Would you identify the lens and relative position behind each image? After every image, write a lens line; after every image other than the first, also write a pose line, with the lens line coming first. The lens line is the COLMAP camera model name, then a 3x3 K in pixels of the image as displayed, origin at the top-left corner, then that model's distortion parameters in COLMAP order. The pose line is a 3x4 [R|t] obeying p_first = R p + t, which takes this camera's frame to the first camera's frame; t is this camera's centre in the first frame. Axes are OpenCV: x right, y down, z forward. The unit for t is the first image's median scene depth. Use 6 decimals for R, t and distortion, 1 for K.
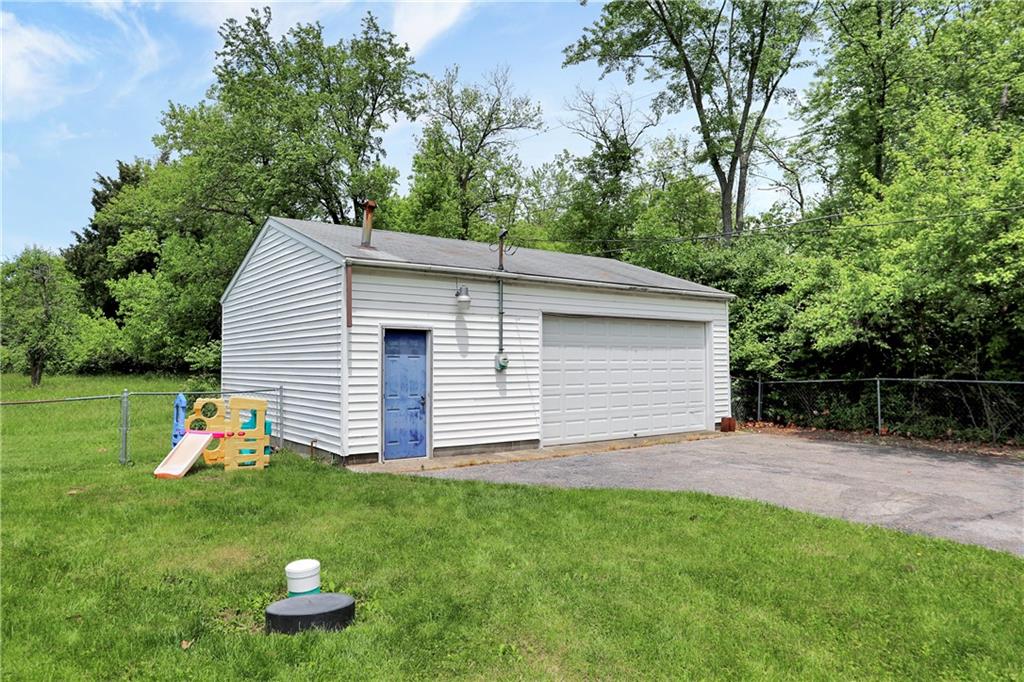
lens RADIAL K [[657.5, 0, 512.0], [0, 657.5, 341.0], [0, 0, 1]] dist [-0.039906, 0.000659]
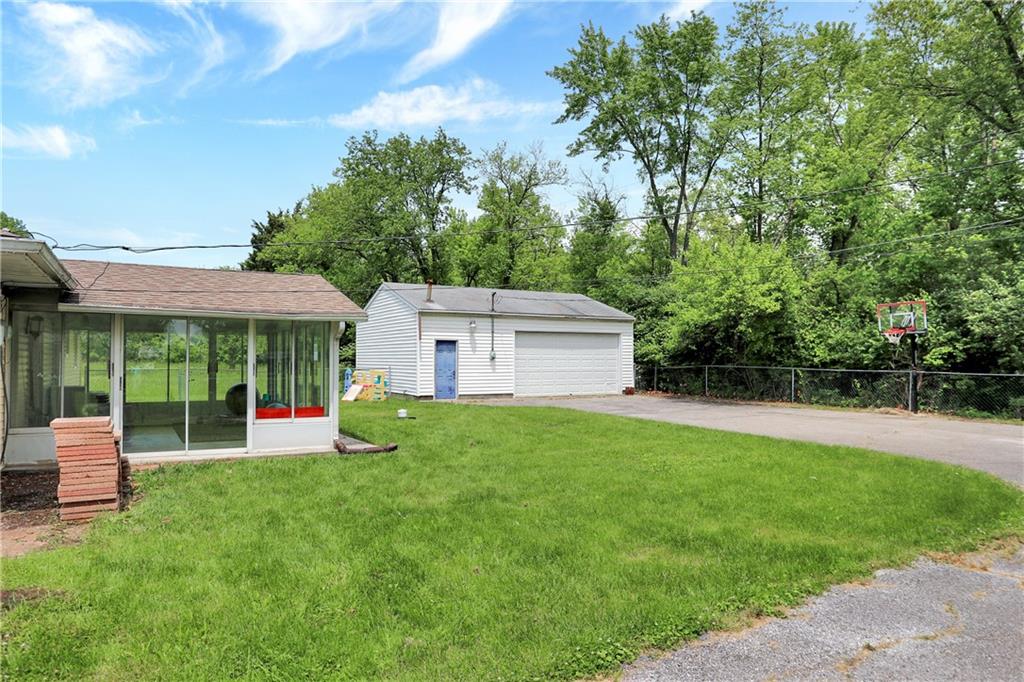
lens RADIAL K [[657.5, 0, 512.0], [0, 657.5, 341.0], [0, 0, 1]] dist [-0.039906, 0.000659]
pose [[0.991335, 0.000943, -0.131352, 0.243761], [0.000033, 0.999972, 0.007428, -0.022151], [0.131355, -0.007368, 0.991308, -0.809106]]
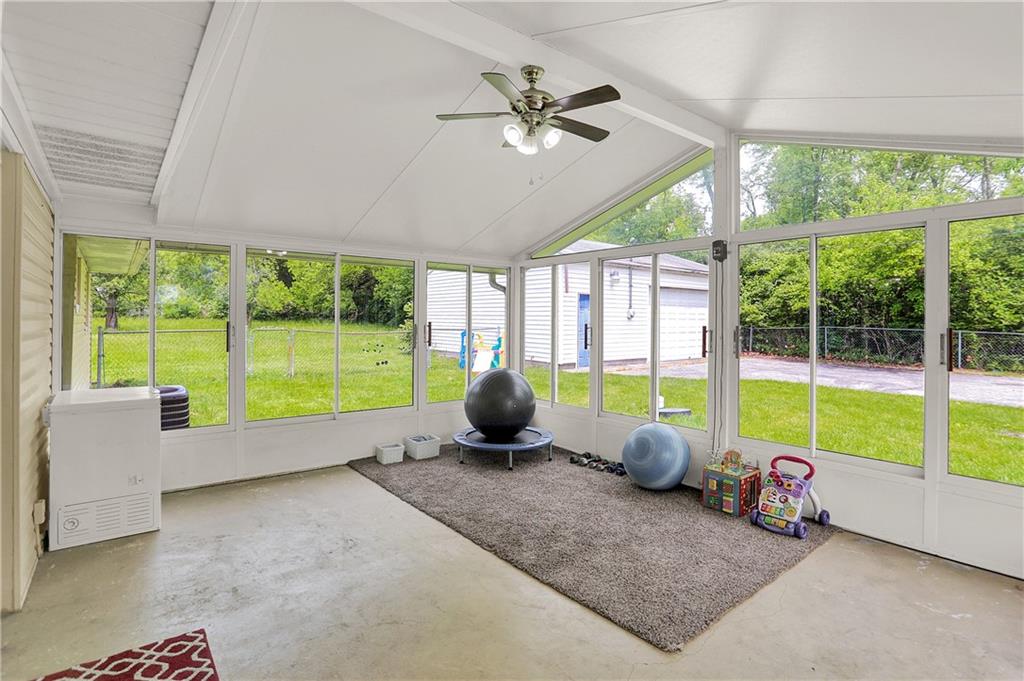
lens RADIAL K [[498.5, 0, 513.0], [0, 498.5, 320.4], [0, 0, 1]] dist [-0.058643, 0.000172]
pose [[0.999182, 0.014072, 0.037903, -0.291236], [-0.015624, 0.999039, 0.040955, 0.000480], [-0.037290, -0.041513, 0.998442, -0.240455]]
